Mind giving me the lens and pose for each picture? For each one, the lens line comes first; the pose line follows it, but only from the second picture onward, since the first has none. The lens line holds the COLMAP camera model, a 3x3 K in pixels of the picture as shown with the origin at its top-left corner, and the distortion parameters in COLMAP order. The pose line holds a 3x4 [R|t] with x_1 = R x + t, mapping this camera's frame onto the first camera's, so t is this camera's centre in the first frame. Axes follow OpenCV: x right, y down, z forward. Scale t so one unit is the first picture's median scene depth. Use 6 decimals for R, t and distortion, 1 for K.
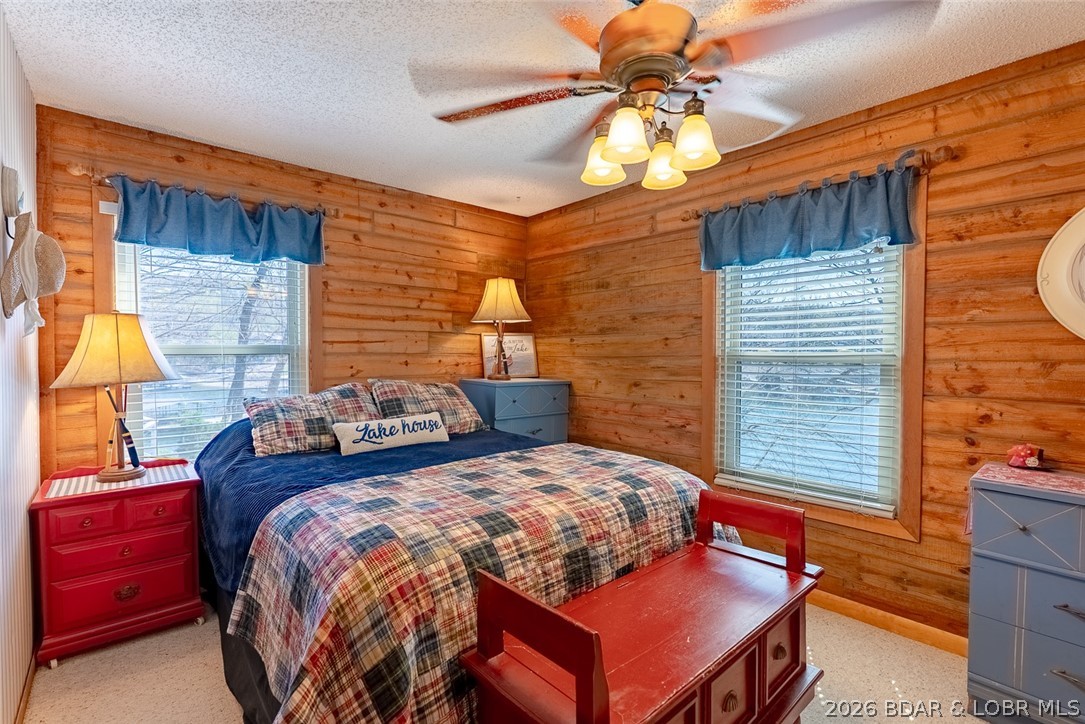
lens RADIAL K [[491.4, 0, 539.1], [0, 491.4, 359.3], [0, 0, 1]] dist [-0.006714, 0.000294]
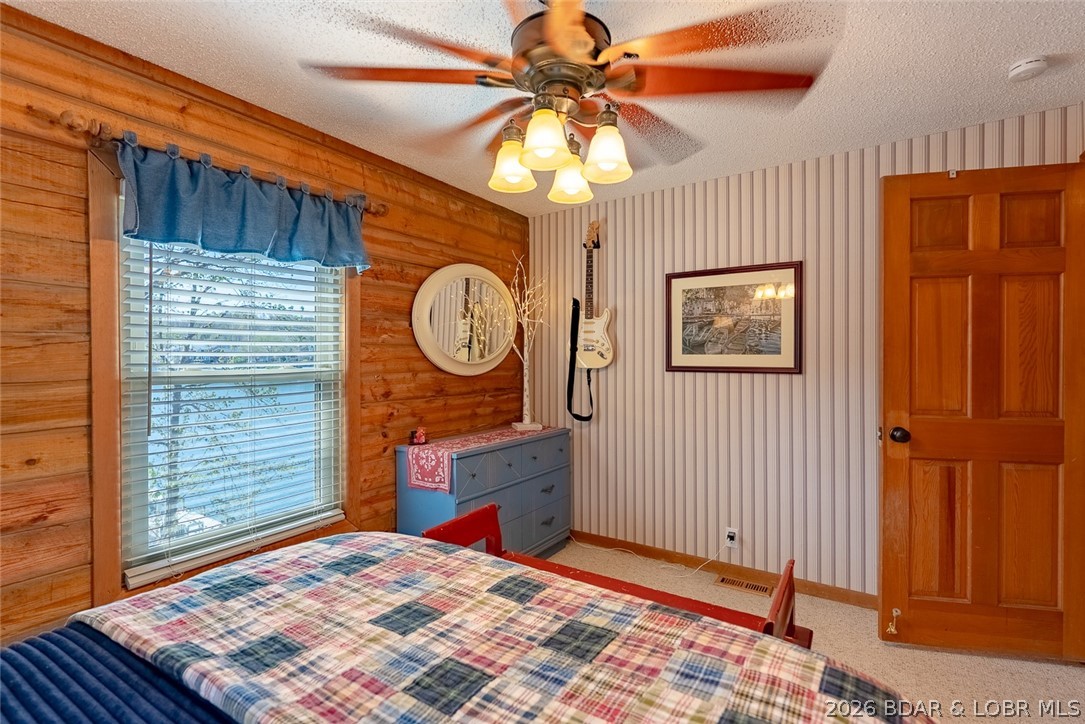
lens RADIAL K [[494.9, 0, 534.5], [0, 494.9, 359.6], [0, 0, 1]] dist [-0.007594, -0.000009]
pose [[-0.250469, -0.002103, 0.968122, -0.421364], [0.022082, 0.999725, 0.007885, -0.029145], [-0.967873, 0.023353, -0.250354, 0.782780]]
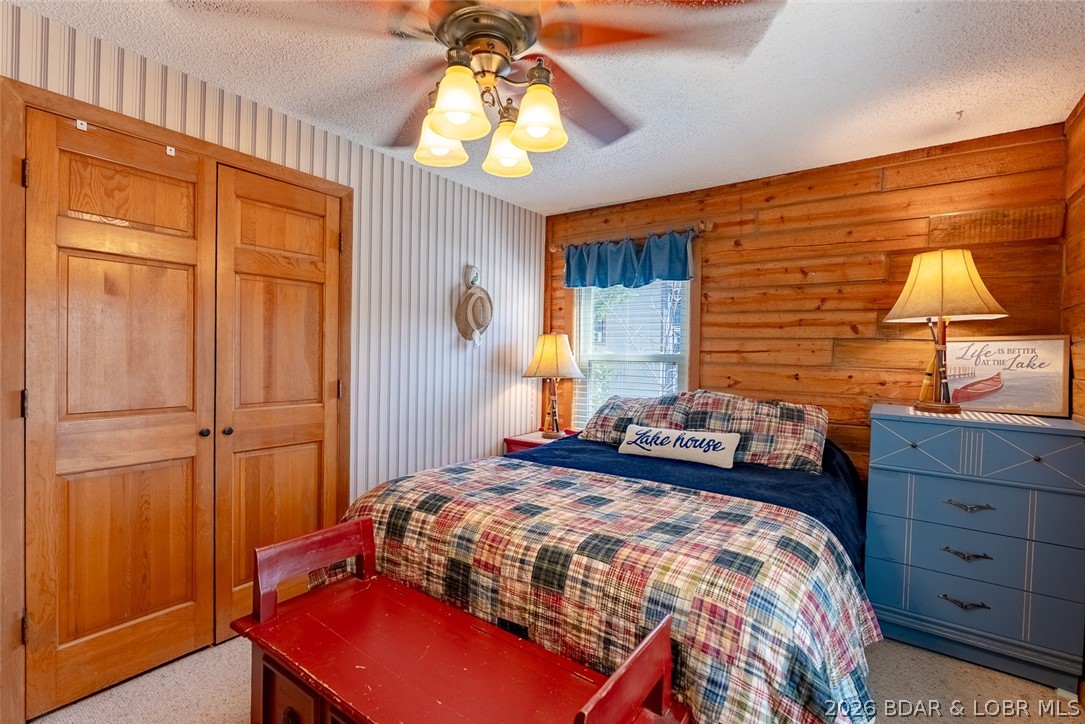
lens RADIAL K [[491.4, 0, 539.1], [0, 491.4, 359.3], [0, 0, 1]] dist [-0.006714, 0.000294]
pose [[0.219318, 0.016173, -0.975519, 0.646126], [-0.032844, 0.999418, 0.009185, -0.022294], [0.975100, 0.030026, 0.219721, 0.553344]]
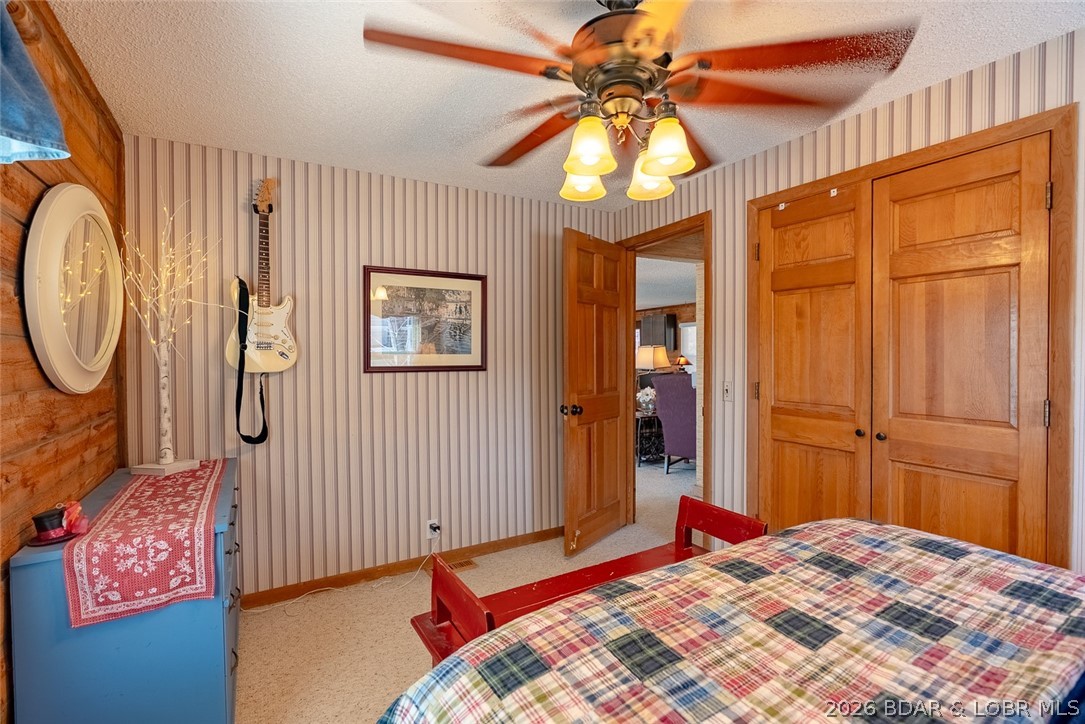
lens RADIAL K [[491.4, 0, 539.1], [0, 491.4, 359.3], [0, 0, 1]] dist [-0.006714, 0.000294]
pose [[-0.982289, 0.005500, 0.187292, 0.121167], [0.011419, 0.999468, 0.030539, -0.043309], [-0.187024, 0.032137, -0.981829, 1.195548]]
